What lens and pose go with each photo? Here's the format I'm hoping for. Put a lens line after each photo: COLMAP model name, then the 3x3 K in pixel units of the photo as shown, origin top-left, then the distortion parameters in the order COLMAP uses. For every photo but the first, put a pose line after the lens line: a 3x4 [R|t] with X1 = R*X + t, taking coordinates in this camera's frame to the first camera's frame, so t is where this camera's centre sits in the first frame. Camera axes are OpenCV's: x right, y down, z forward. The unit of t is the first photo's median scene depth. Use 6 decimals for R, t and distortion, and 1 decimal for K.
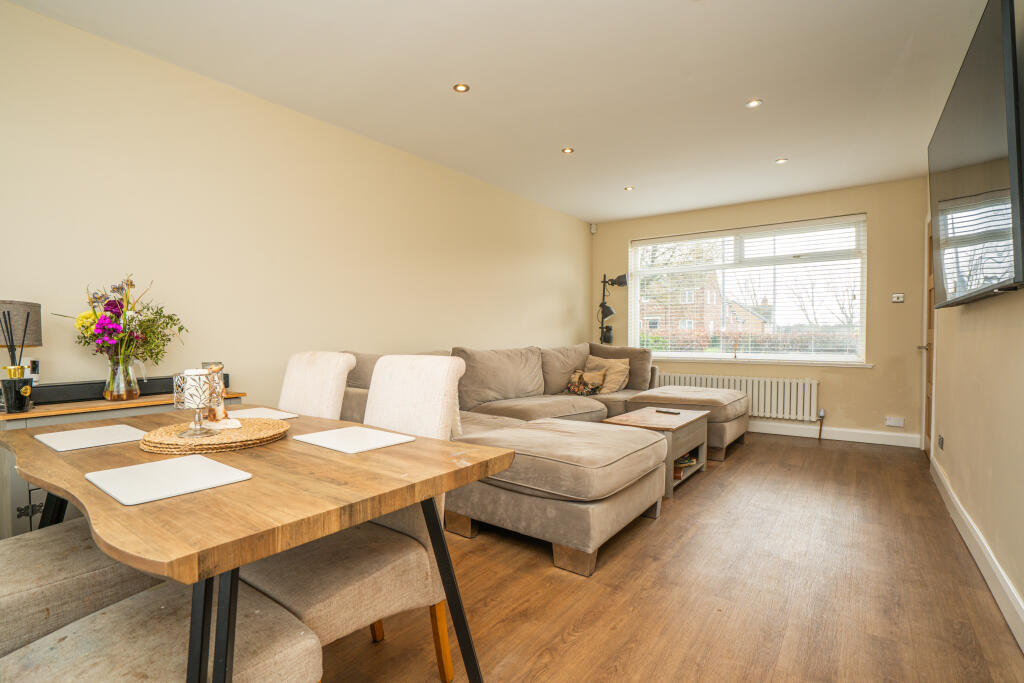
lens RADIAL K [[487.7, 0, 513.2], [0, 487.7, 339.6], [0, 0, 1]] dist [-0.031941, -0.000118]
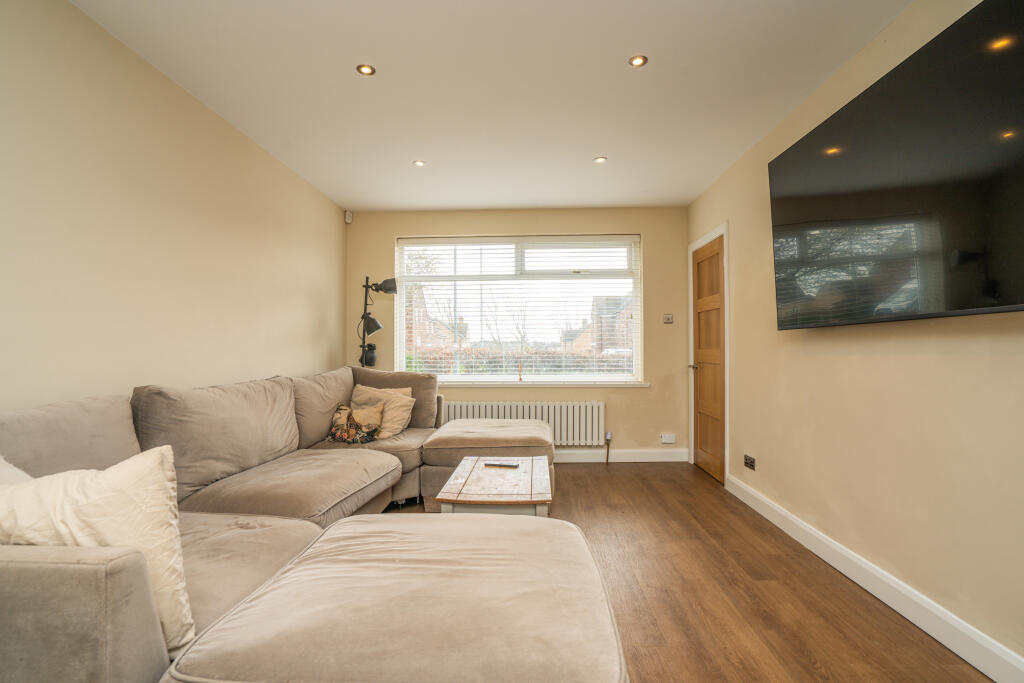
lens RADIAL K [[487.7, 0, 509.2], [0, 487.7, 342.1], [0, 0, 1]] dist [-0.031941, -0.000118]
pose [[0.832070, 0.005275, 0.554646, -0.059082], [0.008817, 0.999703, -0.022734, -0.013351], [-0.554601, 0.023806, 0.831776, 0.279967]]
